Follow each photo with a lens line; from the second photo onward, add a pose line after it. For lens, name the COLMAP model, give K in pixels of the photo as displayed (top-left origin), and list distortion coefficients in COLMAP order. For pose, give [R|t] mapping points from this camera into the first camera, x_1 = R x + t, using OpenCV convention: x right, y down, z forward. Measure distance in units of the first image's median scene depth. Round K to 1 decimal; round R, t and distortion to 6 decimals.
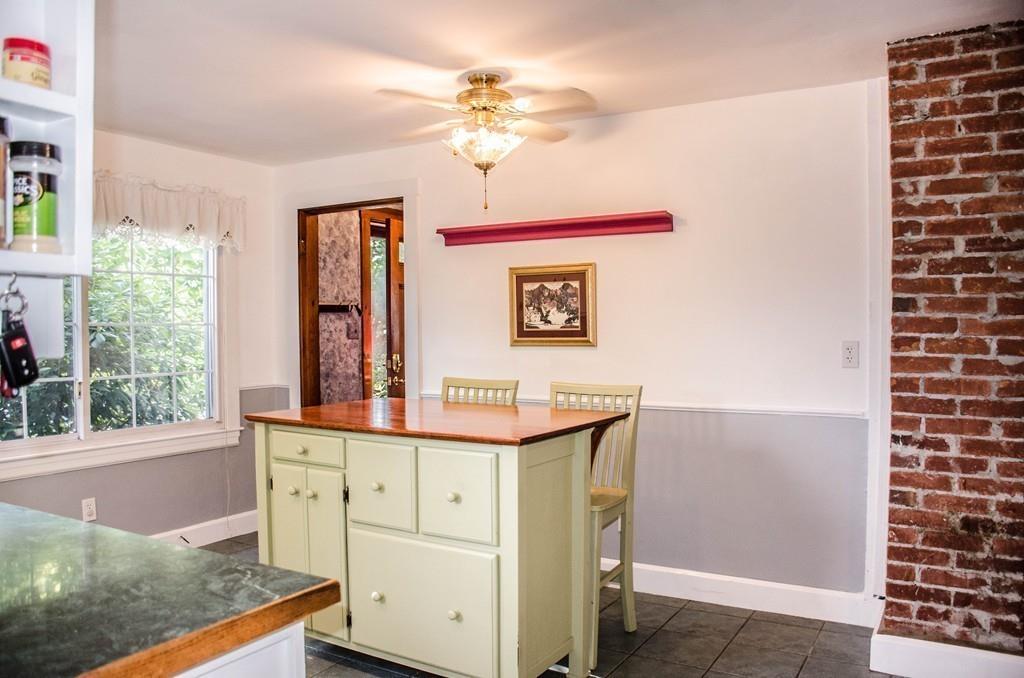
lens RADIAL K [[813.0, 0, 507.0], [0, 813.0, 347.6], [0, 0, 1]] dist [-0.156799, 0.109508]
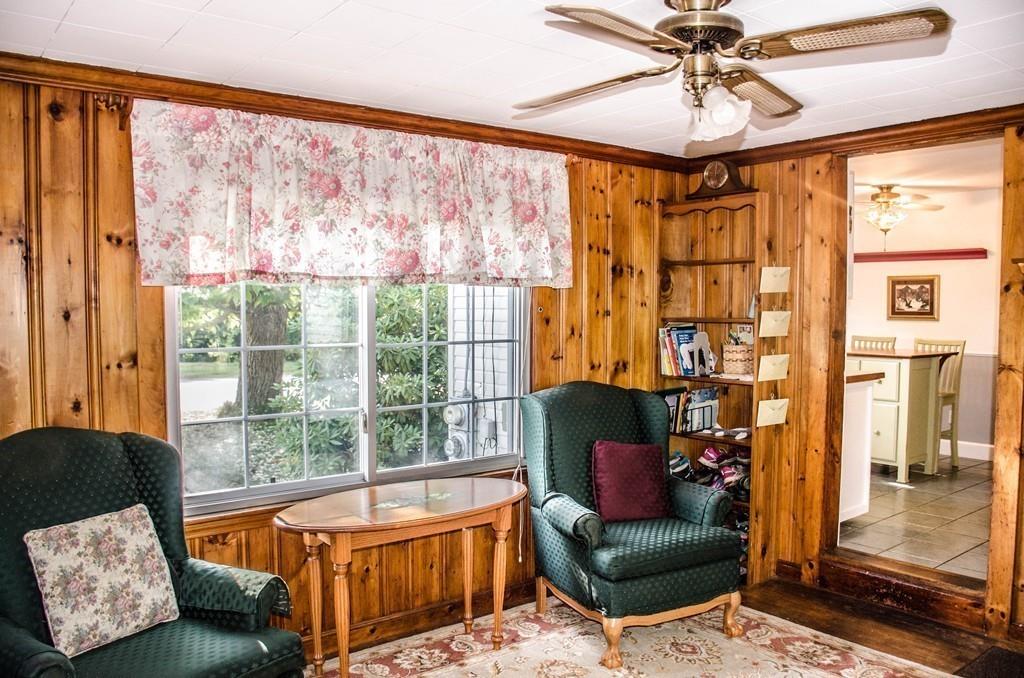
lens RADIAL K [[813.0, 0, 507.0], [0, 813.0, 347.6], [0, 0, 1]] dist [-0.156799, 0.109508]
pose [[0.932962, 0.027348, -0.358935, -0.160859], [-0.017301, 0.999364, 0.031175, 0.020511], [0.359559, -0.022875, 0.932842, -0.975486]]
